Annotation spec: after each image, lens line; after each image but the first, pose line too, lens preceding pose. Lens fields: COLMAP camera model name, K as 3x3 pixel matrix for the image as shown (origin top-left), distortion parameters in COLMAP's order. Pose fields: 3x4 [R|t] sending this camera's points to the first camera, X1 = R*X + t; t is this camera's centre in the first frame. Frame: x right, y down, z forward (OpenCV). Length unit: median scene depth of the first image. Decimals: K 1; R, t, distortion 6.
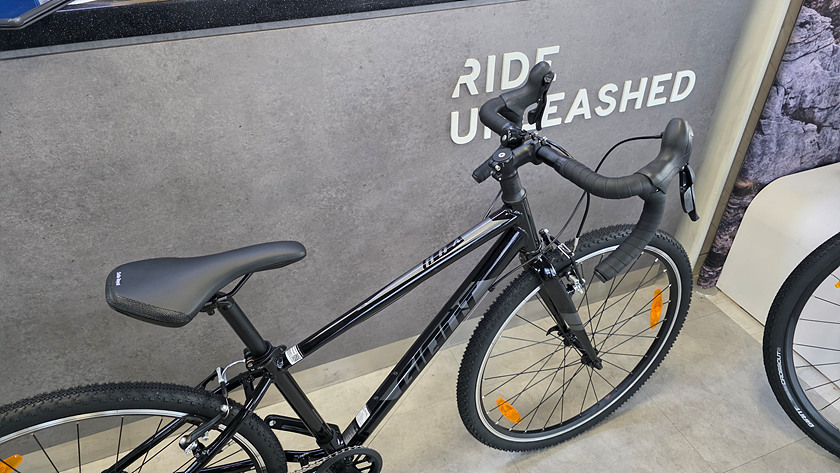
lens RADIAL K [[579.6, 0, 431.4], [0, 579.6, 241.8], [0, 0, 1]] dist [0.046145, -0.050392]
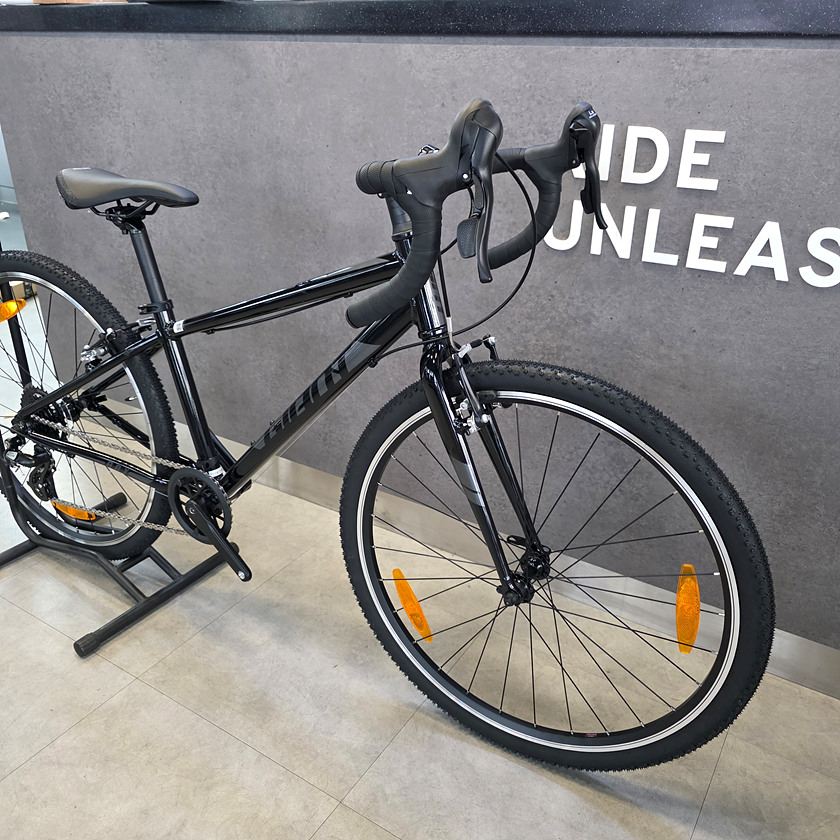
lens RADIAL K [[765.4, 0, 424.0], [0, 765.4, 436.5], [0, 0, 1]] dist [0.049553, -0.063078]
pose [[0.578599, 0.371340, -0.726175, 0.795629], [-0.497566, 0.866180, 0.046485, 0.074225], [0.646259, 0.334424, 0.685937, 0.348388]]
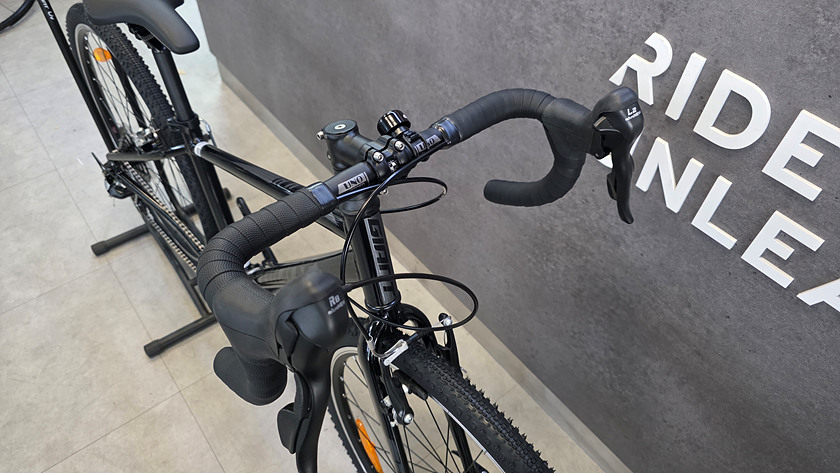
lens RADIAL K [[579.6, 0, 415.8], [0, 579.6, 238.2], [0, 0, 1]] dist [0.046145, -0.050392]
pose [[0.270102, 0.734490, -0.622550, 0.465647], [-0.598368, 0.634609, 0.489108, -0.322972], [0.754321, 0.240405, 0.610905, 0.558009]]
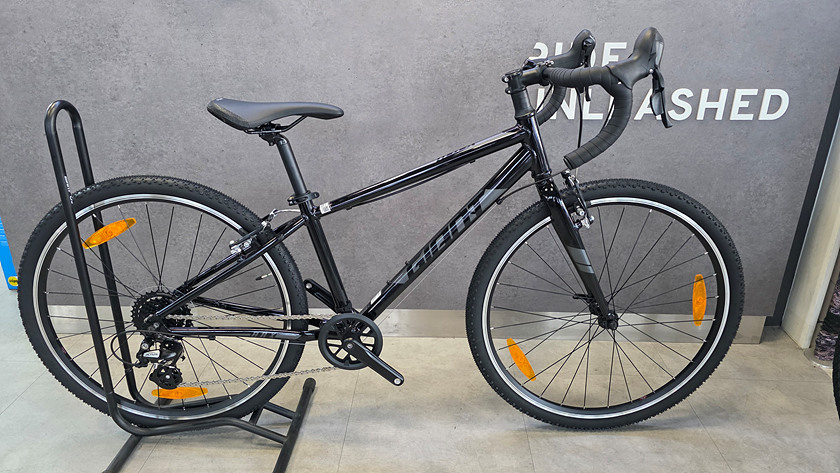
lens RADIAL K [[579.6, 0, 415.7], [0, 579.6, 235.9], [0, 0, 1]] dist [0.046145, -0.050392]
pose [[0.912894, 0.153415, -0.378271, 0.349412], [-0.243392, 0.948512, -0.202697, 0.368659], [0.327698, 0.277109, 0.903230, -0.058837]]
